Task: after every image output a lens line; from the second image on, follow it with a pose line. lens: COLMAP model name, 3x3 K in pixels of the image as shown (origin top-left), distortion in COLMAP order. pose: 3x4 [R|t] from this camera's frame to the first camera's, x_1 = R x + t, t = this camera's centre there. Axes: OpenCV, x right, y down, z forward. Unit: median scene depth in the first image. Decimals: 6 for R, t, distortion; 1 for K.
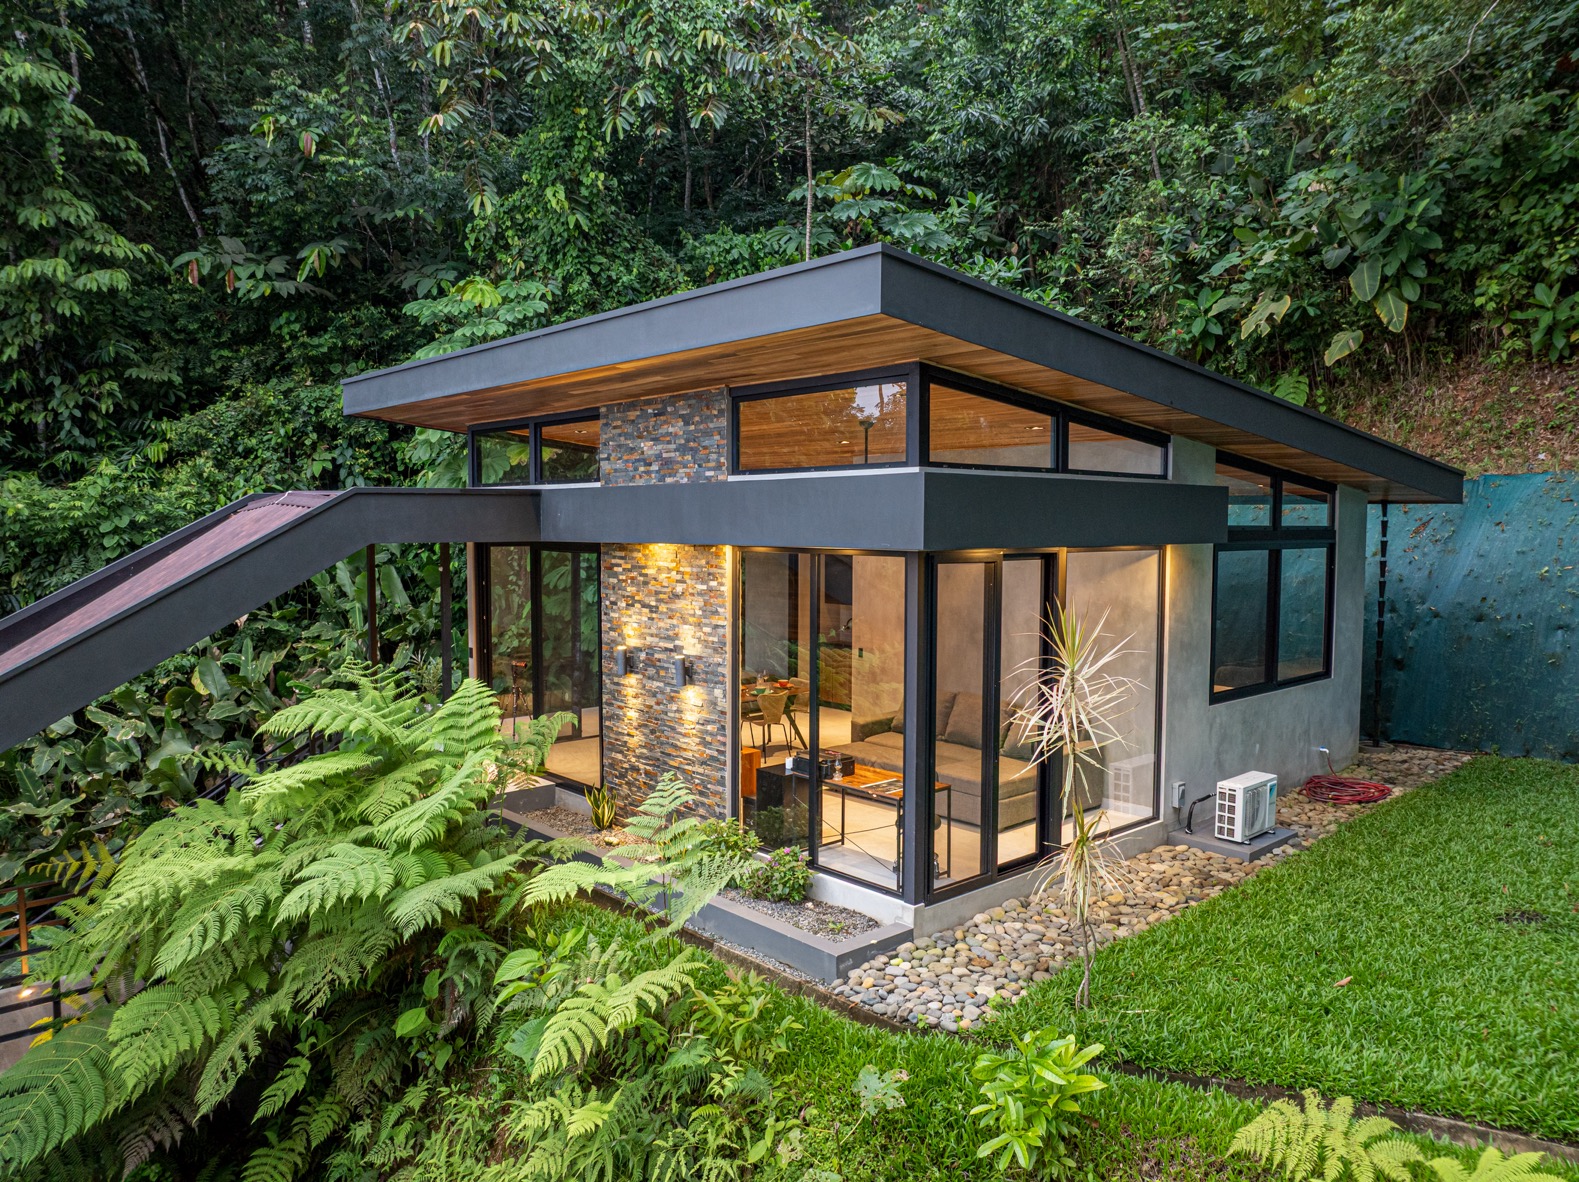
lens RADIAL K [[1101.4, 0, 791.0], [0, 1101.4, 593.6], [0, 0, 1]] dist [-0.041710, 0.006932]
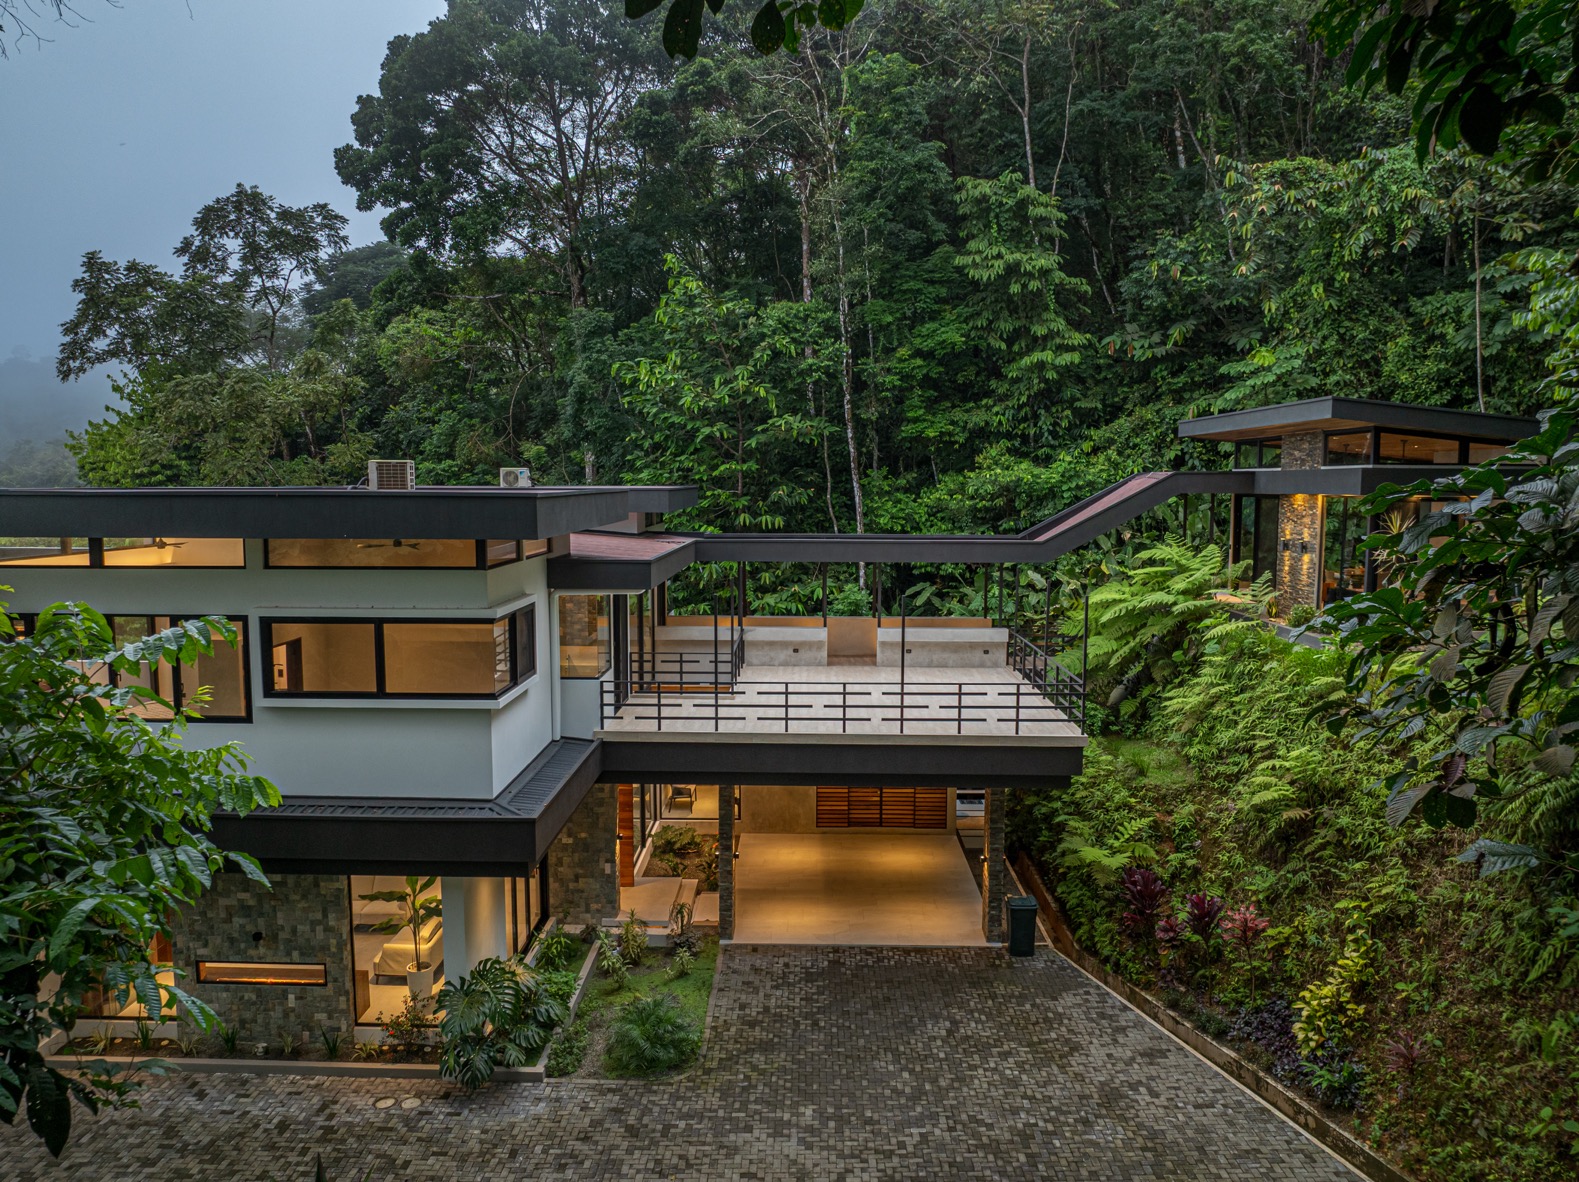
lens RADIAL K [[1101.4, 0, 791.0], [0, 1101.4, 593.6], [0, 0, 1]] dist [-0.041710, 0.006932]
pose [[0.726894, 0.068053, -0.683370, 0.357709], [-0.047024, 0.997675, 0.049334, 0.052151], [0.685138, -0.003725, 0.728404, -0.741050]]
